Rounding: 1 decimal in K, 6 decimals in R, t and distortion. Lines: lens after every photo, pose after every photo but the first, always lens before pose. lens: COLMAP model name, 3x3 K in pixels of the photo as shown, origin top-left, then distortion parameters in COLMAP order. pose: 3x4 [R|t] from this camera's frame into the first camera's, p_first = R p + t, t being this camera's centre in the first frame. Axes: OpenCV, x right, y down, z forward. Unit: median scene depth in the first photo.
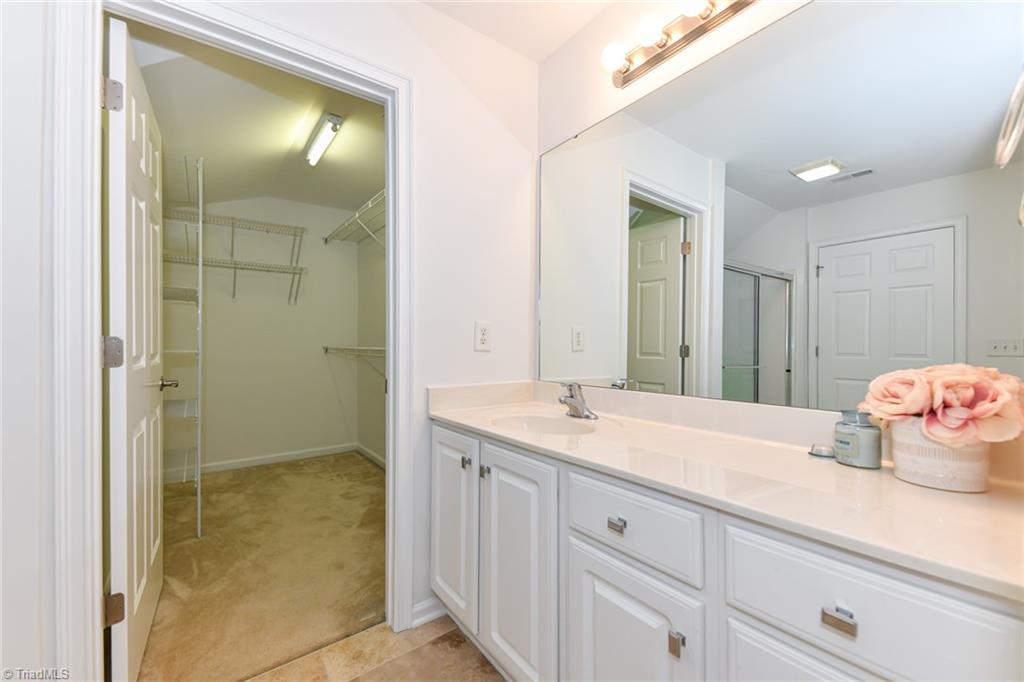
lens RADIAL K [[413.1, 0, 509.4], [0, 413.1, 343.8], [0, 0, 1]] dist [0.012484, -0.002145]
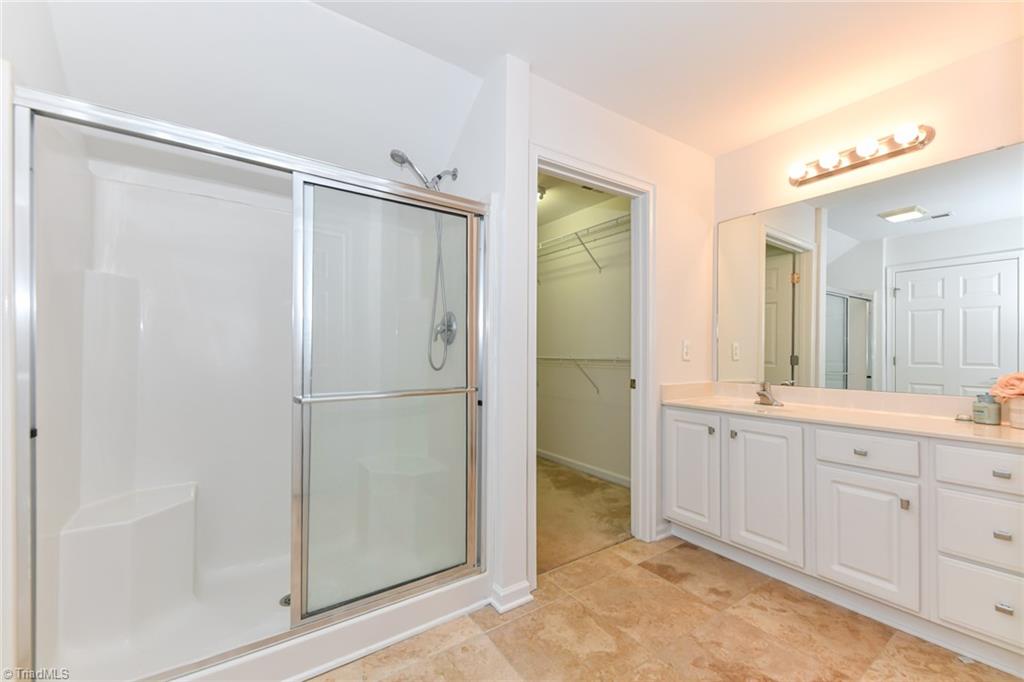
lens RADIAL K [[413.1, 0, 513.9], [0, 413.1, 346.2], [0, 0, 1]] dist [0.012484, -0.002145]
pose [[0.998862, 0.002526, -0.047622, -0.674169], [-0.003051, 0.999935, -0.010951, -0.015571], [0.047592, 0.011084, 0.998805, -0.549563]]
